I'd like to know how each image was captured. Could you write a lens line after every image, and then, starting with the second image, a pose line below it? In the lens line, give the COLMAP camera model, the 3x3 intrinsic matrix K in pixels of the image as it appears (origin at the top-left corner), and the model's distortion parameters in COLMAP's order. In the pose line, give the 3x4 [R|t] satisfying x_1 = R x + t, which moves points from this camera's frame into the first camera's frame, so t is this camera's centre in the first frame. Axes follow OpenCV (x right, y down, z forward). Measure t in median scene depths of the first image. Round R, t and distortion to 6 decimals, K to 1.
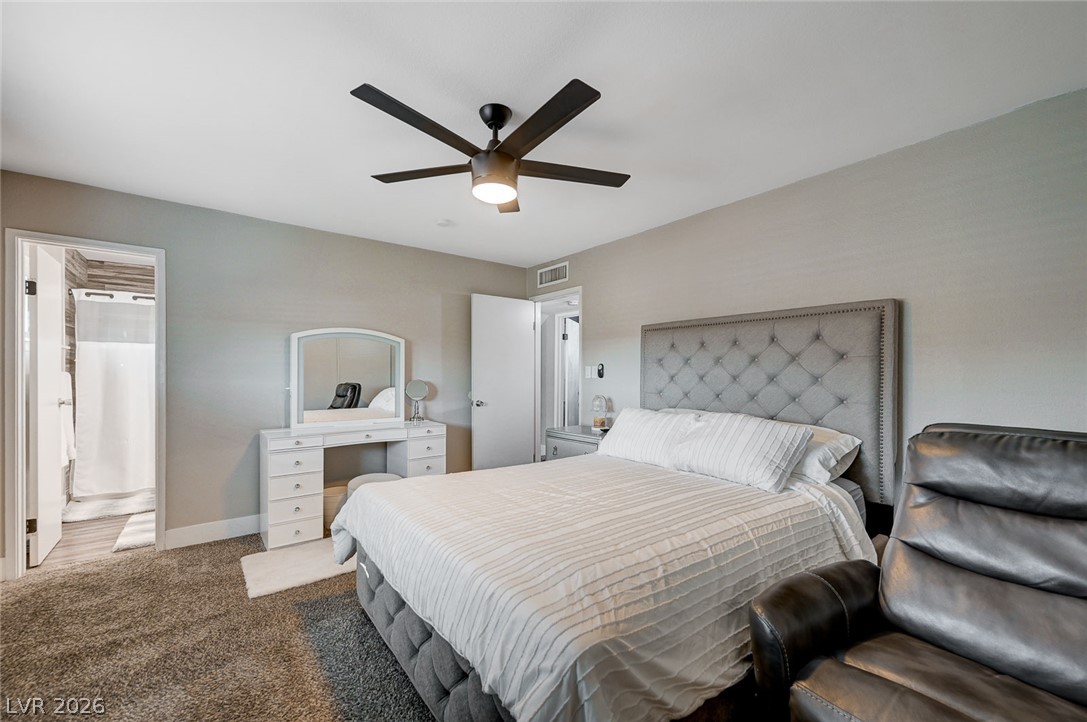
lens RADIAL K [[435.7, 0, 546.7], [0, 435.7, 373.3], [0, 0, 1]] dist [0.001840, 0.000444]
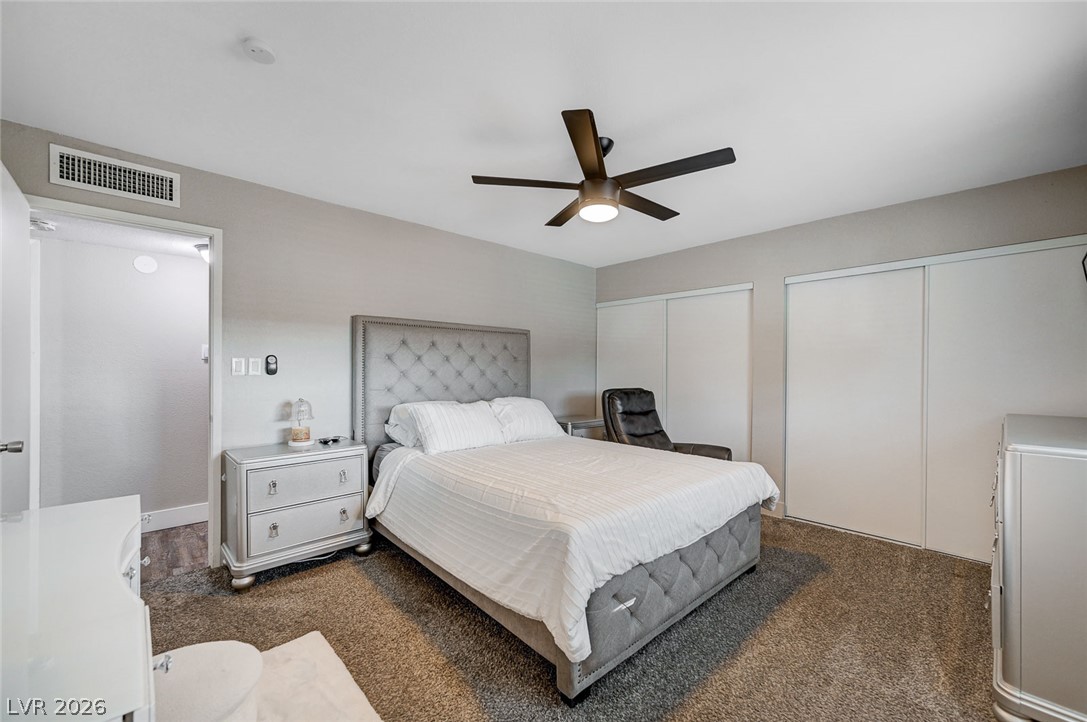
lens RADIAL K [[435.7, 0, 546.7], [0, 435.7, 373.3], [0, 0, 1]] dist [0.001840, 0.000444]
pose [[-0.083613, -0.000314, 0.996498, -0.781214], [-0.001402, 0.999999, 0.000197, 0.008304], [-0.996497, -0.001381, -0.083613, 0.770113]]
